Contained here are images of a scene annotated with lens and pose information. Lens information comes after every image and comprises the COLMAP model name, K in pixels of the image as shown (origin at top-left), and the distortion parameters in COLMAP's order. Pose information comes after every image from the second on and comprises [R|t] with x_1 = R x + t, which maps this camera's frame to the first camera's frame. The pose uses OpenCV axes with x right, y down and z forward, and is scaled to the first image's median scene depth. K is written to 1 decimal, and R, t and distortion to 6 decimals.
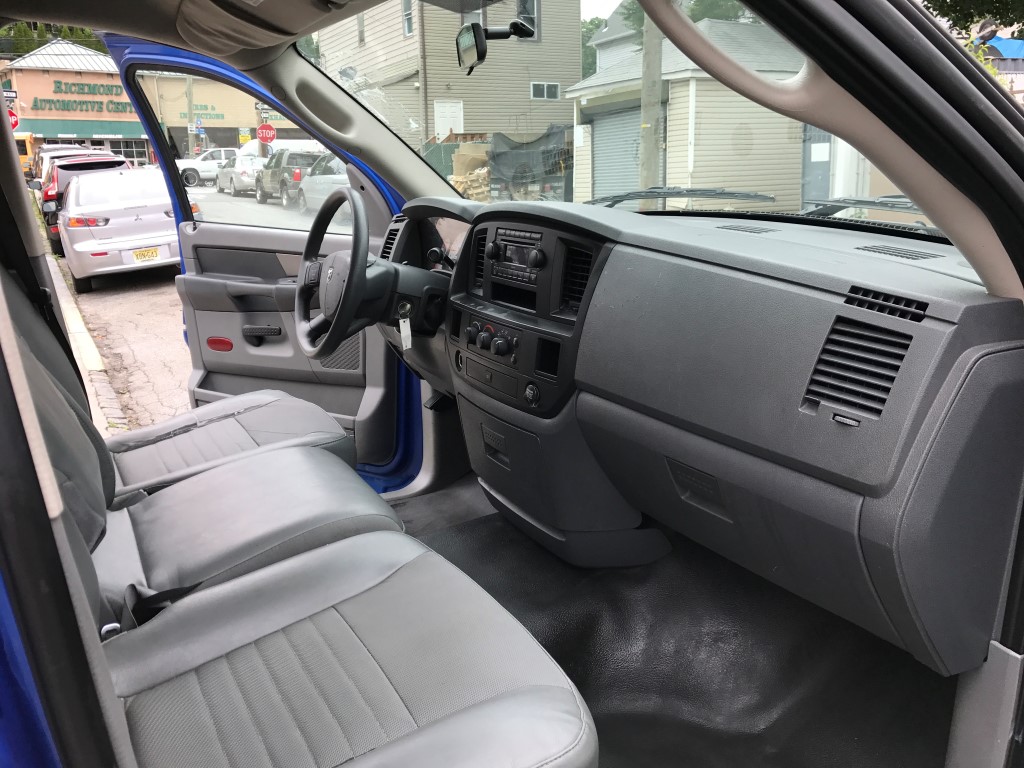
lens RADIAL K [[839.4, 0, 491.8], [0, 839.4, 392.2], [0, 0, 1]] dist [0.026305, -0.028164]
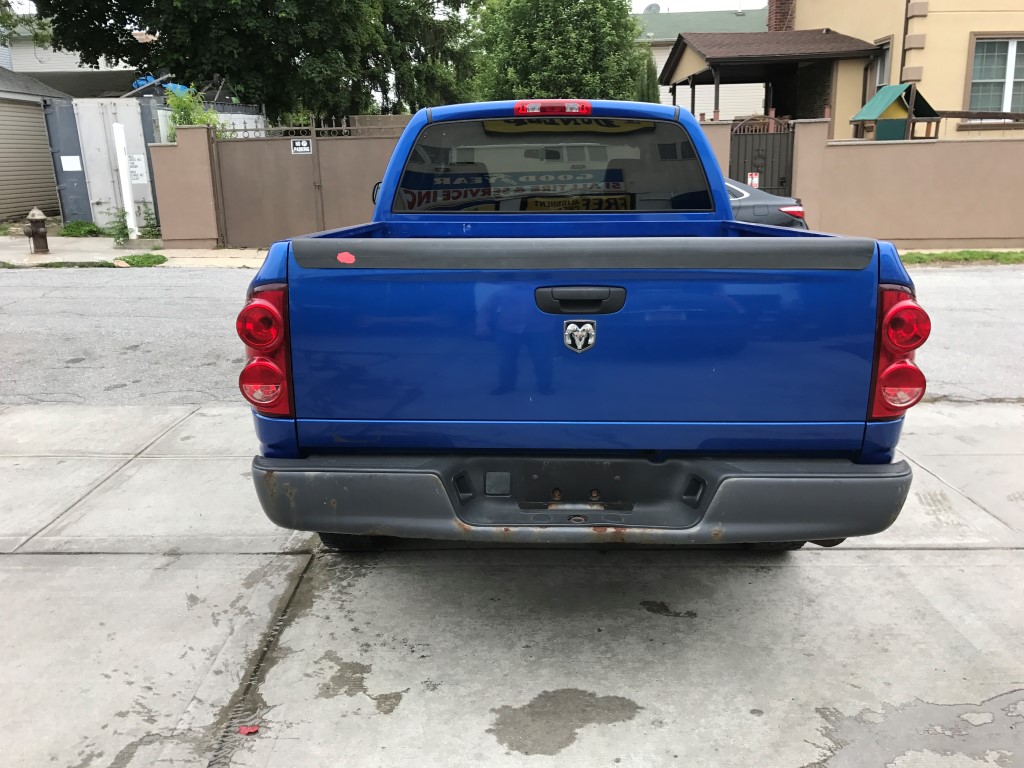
lens RADIAL K [[839.4, 0, 496.4], [0, 839.4, 381.4], [0, 0, 1]] dist [0.026305, -0.028164]
pose [[0.476975, -0.208679, 0.853784, -0.235350], [0.221992, 0.968513, 0.112703, 0.008228], [-0.850420, 0.135777, 0.508282, -0.044565]]
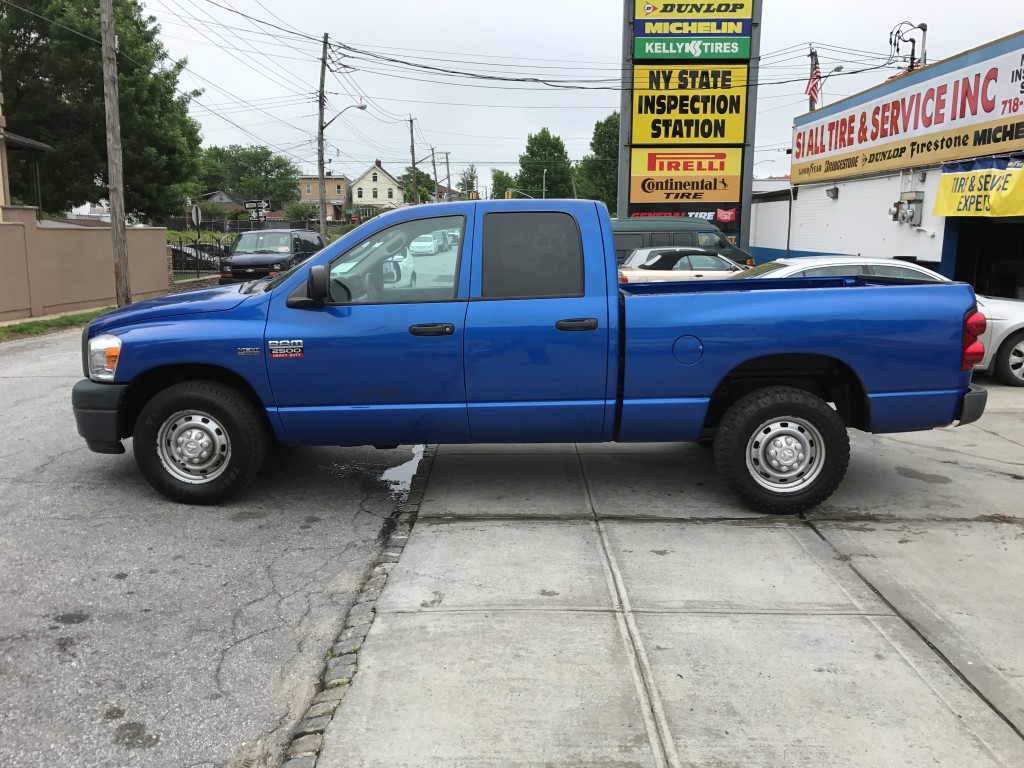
lens RADIAL K [[839.4, 0, 503.6], [0, 839.4, 394.6], [0, 0, 1]] dist [0.026305, -0.028164]
pose [[-0.872948, -0.075454, 0.481943, -0.161004], [0.130703, 0.915663, 0.380102, -0.071968], [-0.469977, 0.394800, -0.789464, 0.256531]]
